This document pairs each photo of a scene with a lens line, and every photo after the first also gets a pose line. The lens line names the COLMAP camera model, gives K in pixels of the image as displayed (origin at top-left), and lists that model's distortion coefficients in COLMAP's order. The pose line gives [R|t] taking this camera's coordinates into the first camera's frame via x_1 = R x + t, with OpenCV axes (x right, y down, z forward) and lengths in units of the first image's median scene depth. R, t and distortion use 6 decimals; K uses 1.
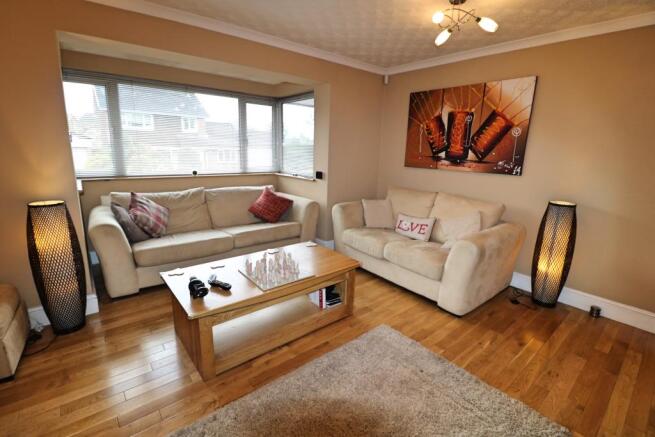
lens RADIAL K [[304.9, 0, 327.5], [0, 304.9, 218.5], [0, 0, 1]] dist [-0.015854, -0.000618]
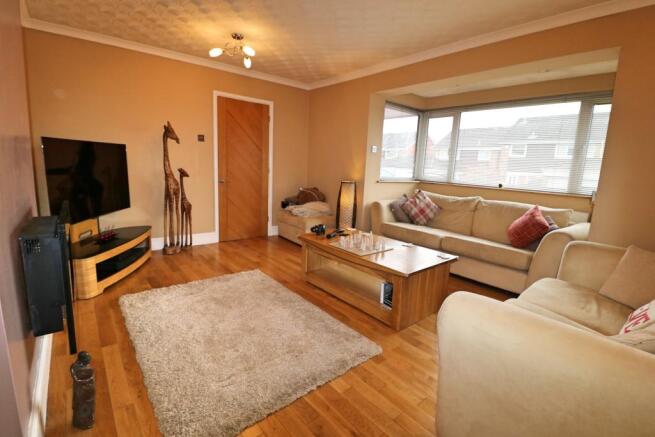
lens RADIAL K [[304.9, 0, 327.5], [0, 304.9, 218.5], [0, 0, 1]] dist [-0.015854, -0.000618]
pose [[-0.013288, 0.176735, -0.984169, 0.713026], [-0.249760, 0.952470, 0.174415, -0.092566], [0.968217, 0.248124, 0.031485, 0.521503]]
